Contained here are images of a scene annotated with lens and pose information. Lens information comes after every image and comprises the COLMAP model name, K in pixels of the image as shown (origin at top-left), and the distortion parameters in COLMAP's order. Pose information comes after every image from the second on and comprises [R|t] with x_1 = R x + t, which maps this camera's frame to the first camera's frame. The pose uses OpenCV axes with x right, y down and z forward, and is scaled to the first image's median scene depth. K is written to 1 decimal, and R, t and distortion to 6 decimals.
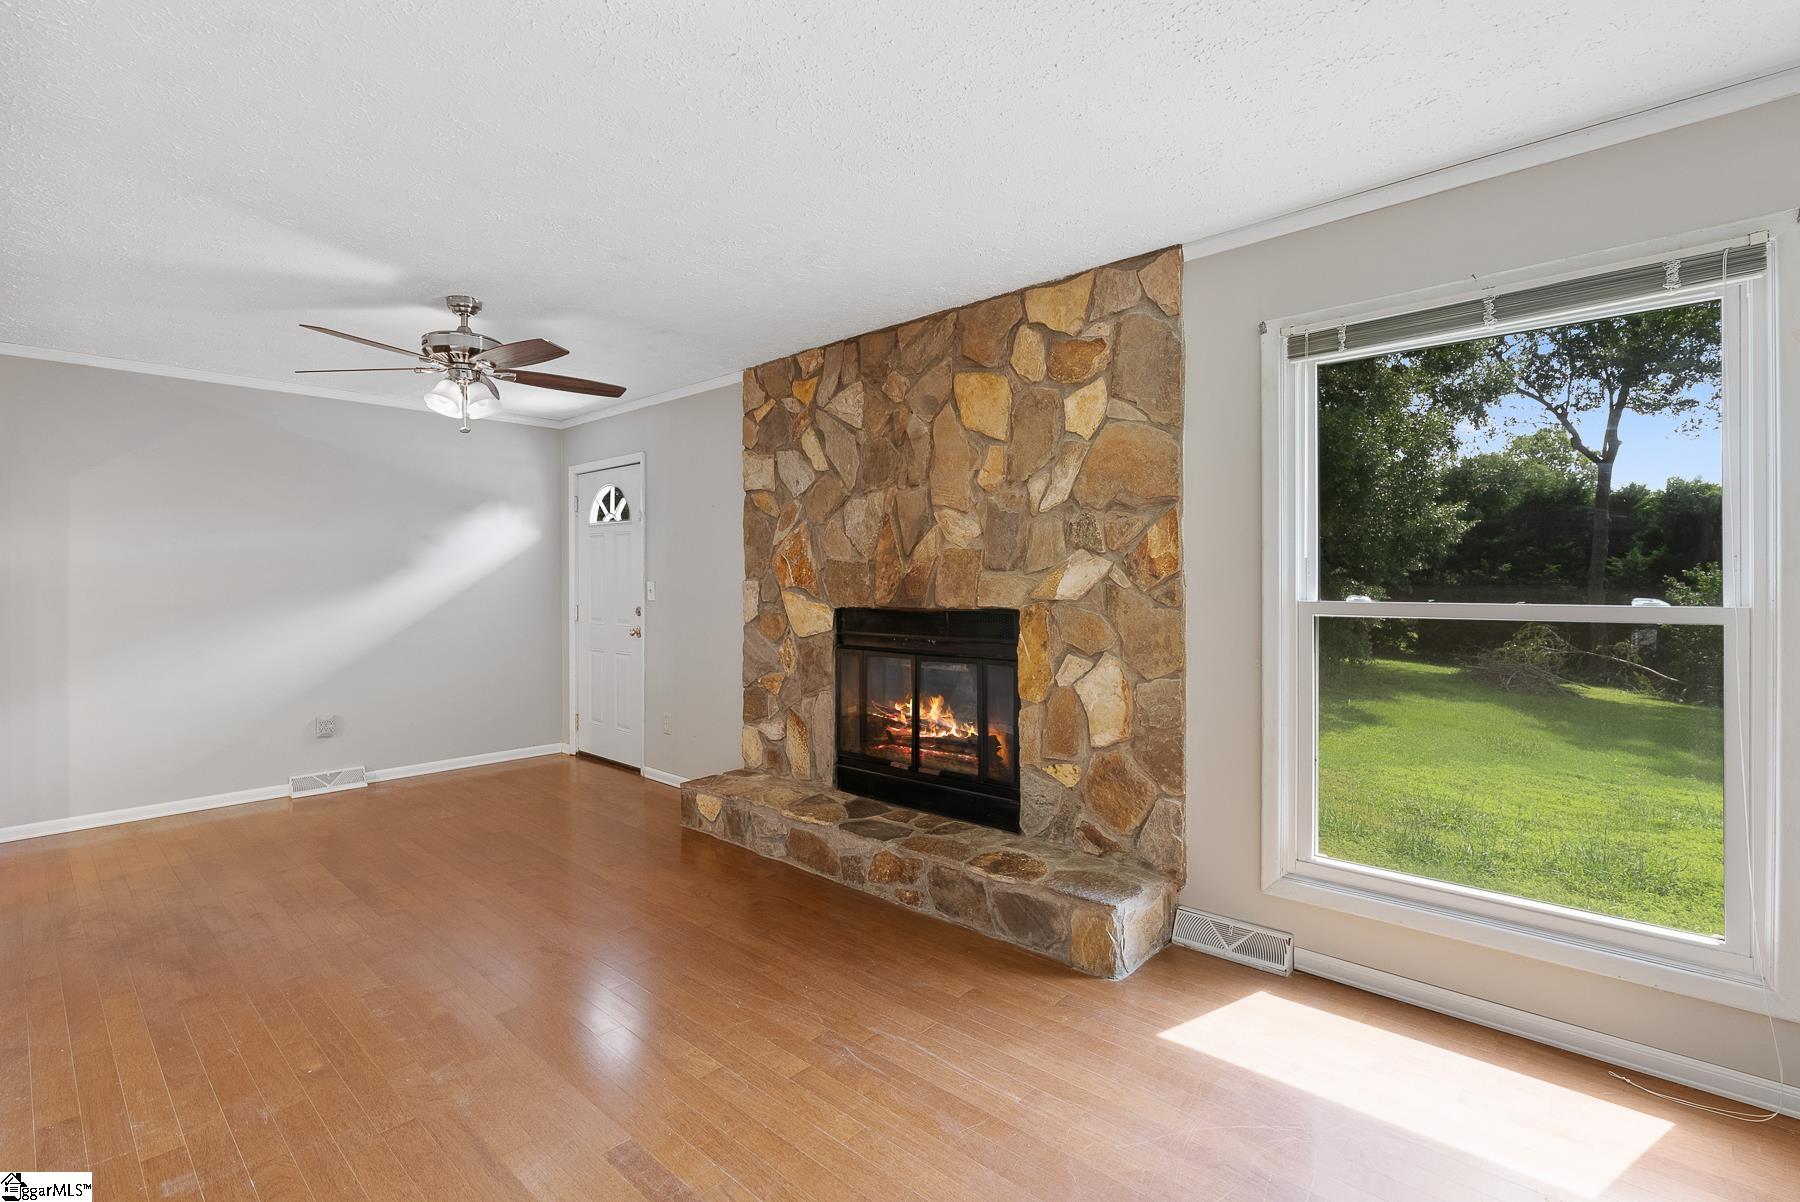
lens RADIAL K [[818.0, 0, 920.0], [0, 818.0, 575.2], [0, 0, 1]] dist [-0.009827, 0.002894]
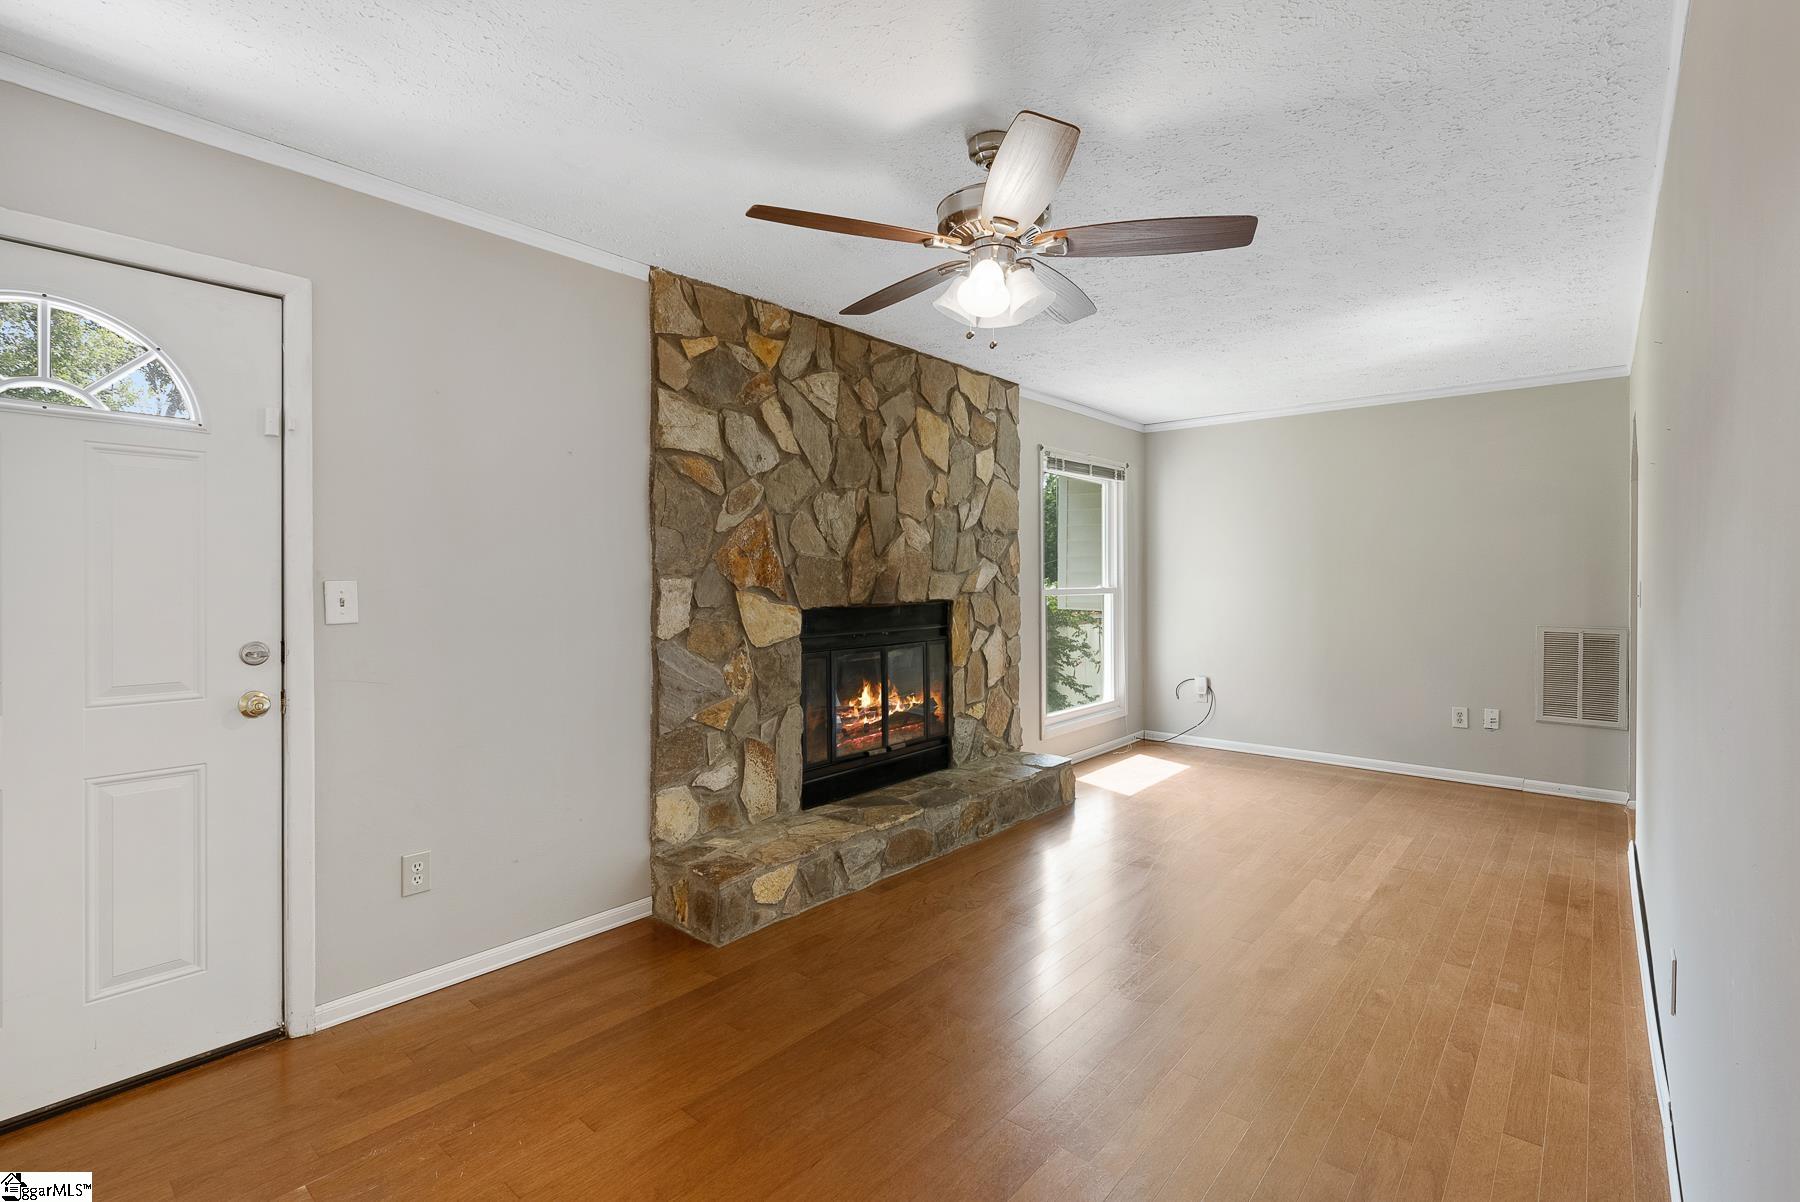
lens RADIAL K [[818.0, 0, 888.9], [0, 818.0, 583.4], [0, 0, 1]] dist [-0.009827, 0.002894]
pose [[-0.003617, -0.002697, 0.999990, -1.080577], [-0.002970, 0.999992, 0.002686, 0.009526], [-0.999989, -0.002960, -0.003625, 0.978022]]
